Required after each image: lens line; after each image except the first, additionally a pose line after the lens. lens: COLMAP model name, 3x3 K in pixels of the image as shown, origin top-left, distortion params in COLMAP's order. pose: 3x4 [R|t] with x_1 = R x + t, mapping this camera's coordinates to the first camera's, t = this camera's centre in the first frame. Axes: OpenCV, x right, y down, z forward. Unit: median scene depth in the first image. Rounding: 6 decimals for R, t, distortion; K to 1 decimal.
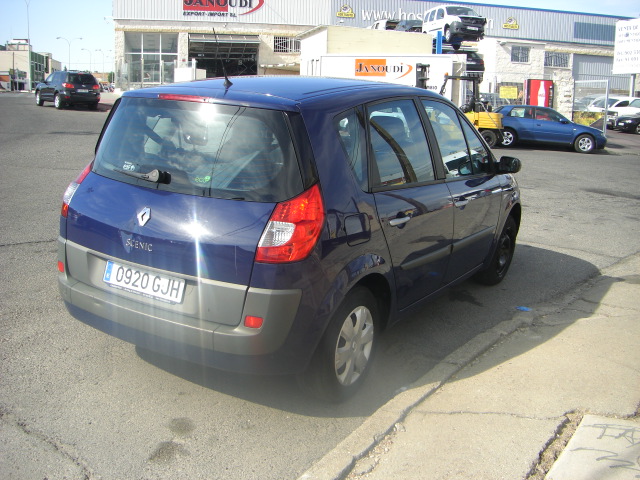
lens RADIAL K [[718.6, 0, 320.0], [0, 718.6, 240.0], [0, 0, 1]] dist [-0.149854, 0.030307]
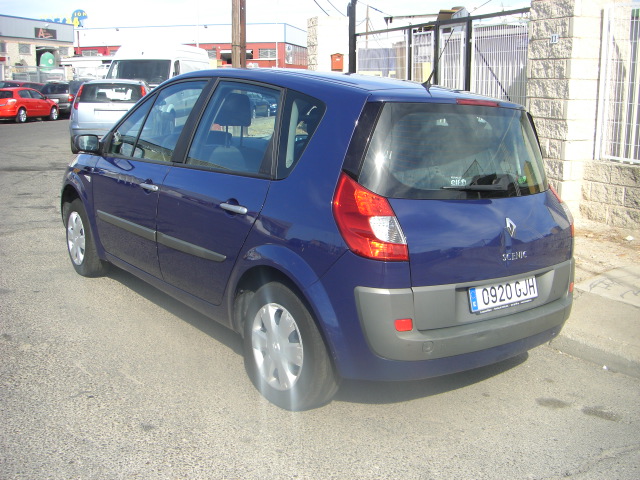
lens RADIAL K [[728.0, 0, 288.7], [0, 728.0, 239.0], [0, 0, 1]] dist [-0.140961, 0.018511]
pose [[0.374266, -0.229723, 0.898417, -0.157045], [0.187504, 0.967565, 0.169292, -0.030225], [-0.908167, 0.105097, 0.405200, 0.110115]]
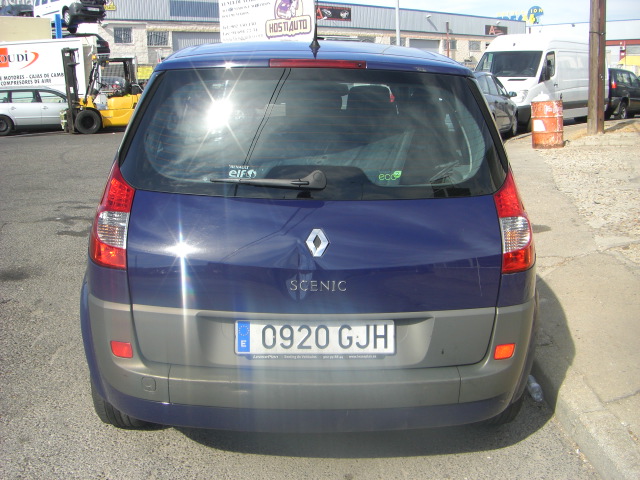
lens RADIAL K [[718.6, 0, 320.0], [0, 718.6, 240.0], [0, 0, 1]] dist [-0.149854, 0.030307]
pose [[0.836831, -0.170953, 0.520085, -0.074530], [0.159099, 0.984935, 0.067756, -0.010115], [-0.523833, 0.026044, 0.851423, 0.053197]]
